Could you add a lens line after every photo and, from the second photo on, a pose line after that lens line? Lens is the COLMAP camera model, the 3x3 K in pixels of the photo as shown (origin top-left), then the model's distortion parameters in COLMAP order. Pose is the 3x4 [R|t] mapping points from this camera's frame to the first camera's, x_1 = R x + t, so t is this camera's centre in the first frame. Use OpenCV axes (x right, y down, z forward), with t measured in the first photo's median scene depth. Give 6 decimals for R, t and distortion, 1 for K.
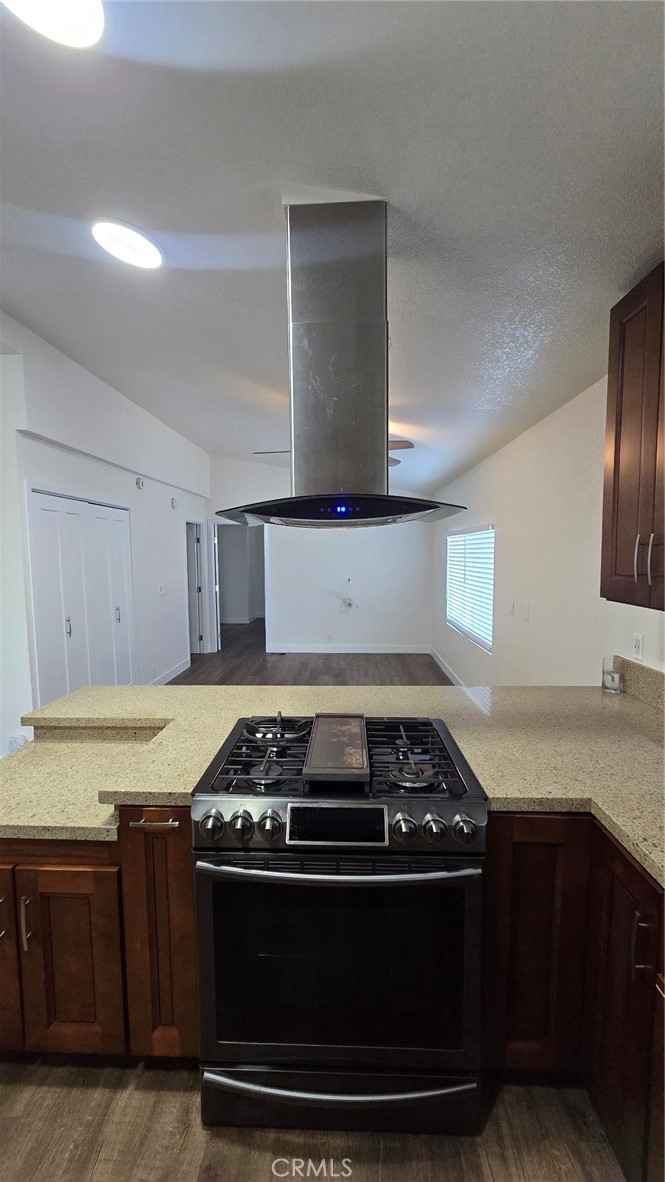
lens RADIAL K [[481.1, 0, 324.5], [0, 481.1, 597.6], [0, 0, 1]] dist [-0.001334, -0.000072]
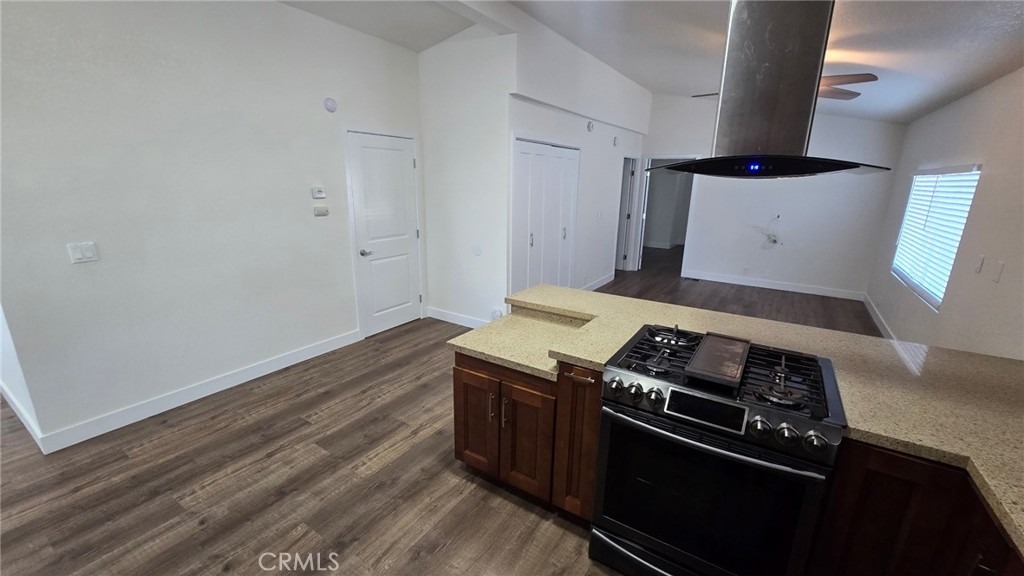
lens RADIAL K [[417.6, 0, 514.1], [0, 417.6, 293.8], [0, 0, 1]] dist [-0.000652, -0.000158]
pose [[0.866332, 0.153771, -0.475209, 0.057760], [-0.068667, 0.979063, 0.191627, -0.036451], [0.494726, -0.133381, 0.858753, -0.205483]]
